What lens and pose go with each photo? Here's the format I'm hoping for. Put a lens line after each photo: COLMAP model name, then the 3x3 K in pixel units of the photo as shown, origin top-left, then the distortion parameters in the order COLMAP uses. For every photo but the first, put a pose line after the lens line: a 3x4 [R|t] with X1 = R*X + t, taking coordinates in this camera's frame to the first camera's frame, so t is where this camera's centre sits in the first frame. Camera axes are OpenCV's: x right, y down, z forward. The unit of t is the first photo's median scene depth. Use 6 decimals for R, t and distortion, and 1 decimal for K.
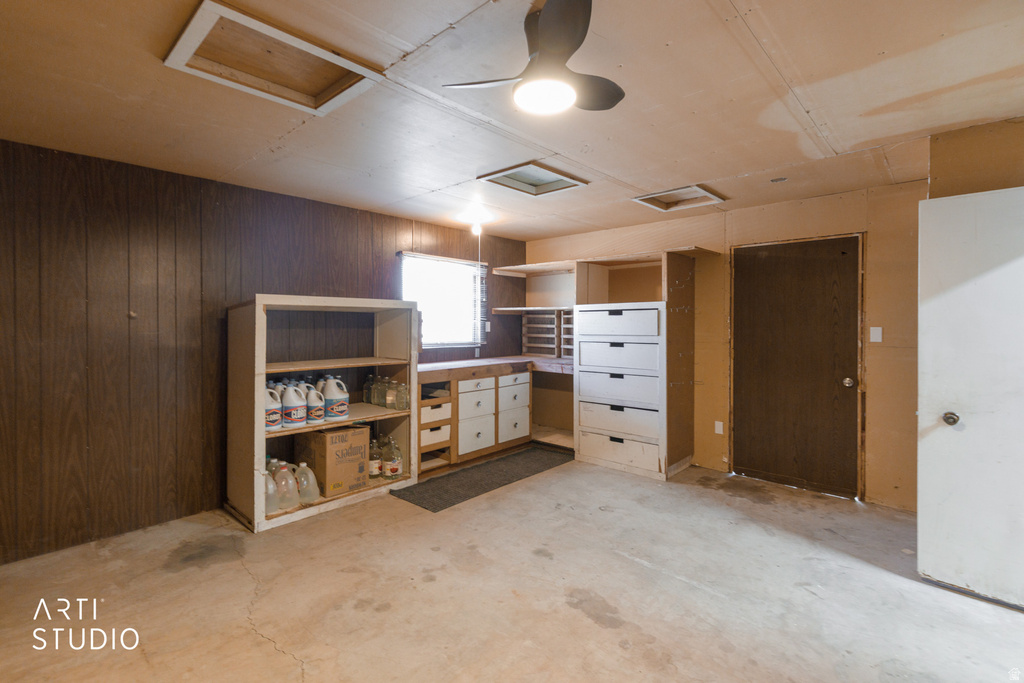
lens RADIAL K [[479.1, 0, 519.4], [0, 479.1, 323.7], [0, 0, 1]] dist [0.009039, -0.001750]
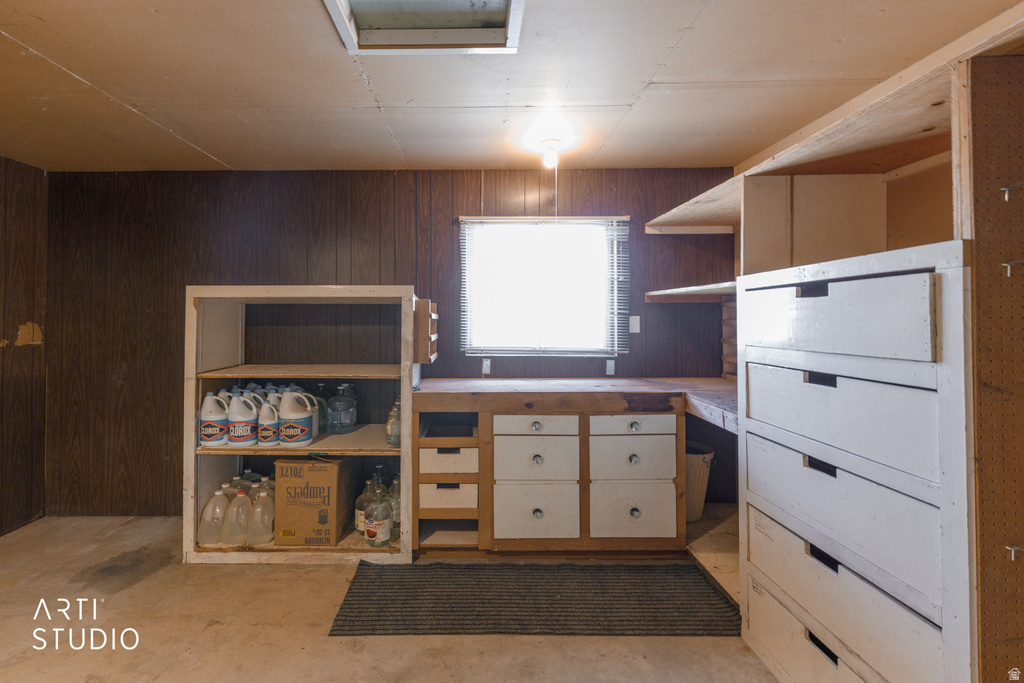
lens RADIAL K [[479.1, 0, 473.6], [0, 479.1, 311.8], [0, 0, 1]] dist [0.009039, -0.001750]
pose [[0.650357, -0.011619, -0.759540, 0.407266], [0.001364, 0.999899, -0.014128, -0.001834], [0.759627, 0.008152, 0.650307, 0.751353]]
